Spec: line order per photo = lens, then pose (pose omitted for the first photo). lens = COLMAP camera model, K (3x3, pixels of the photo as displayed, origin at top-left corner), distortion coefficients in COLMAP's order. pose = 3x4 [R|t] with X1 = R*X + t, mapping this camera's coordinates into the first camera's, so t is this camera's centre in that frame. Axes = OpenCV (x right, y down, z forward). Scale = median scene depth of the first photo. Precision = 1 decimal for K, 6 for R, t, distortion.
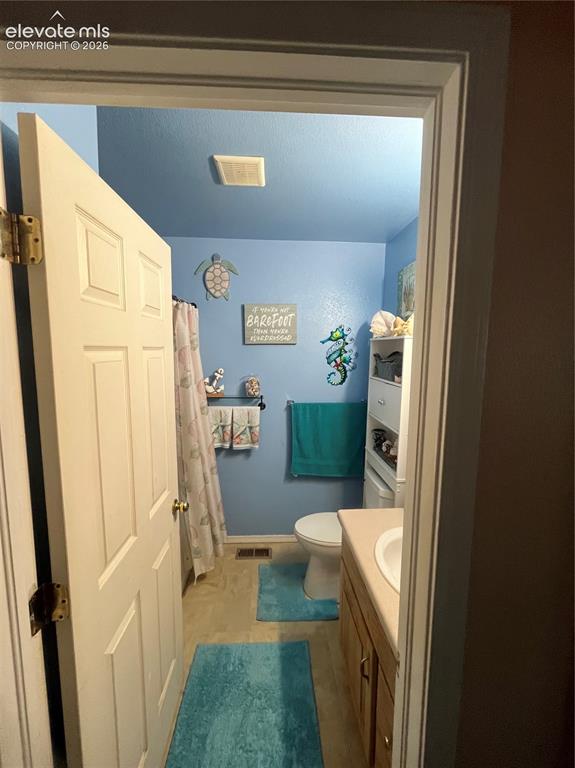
lens RADIAL K [[309.2, 0, 286.3], [0, 309.2, 383.4], [0, 0, 1]] dist [-0.005793, 0.000648]
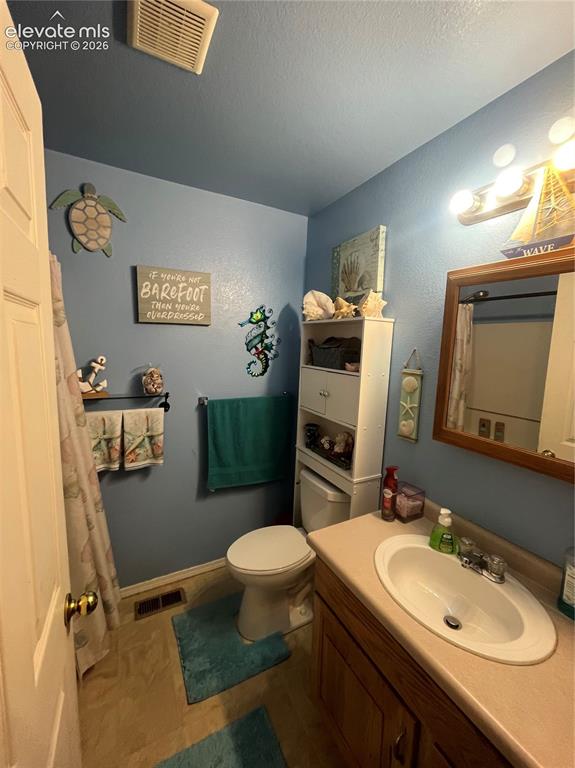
lens RADIAL K [[309.2, 0, 287.5], [0, 309.2, 381.7], [0, 0, 1]] dist [-0.005793, 0.000648]
pose [[0.904819, -0.033585, 0.424470, -0.133145], [0.024735, 0.999347, 0.026345, 0.000585], [-0.425078, -0.013339, 0.905059, 0.209484]]
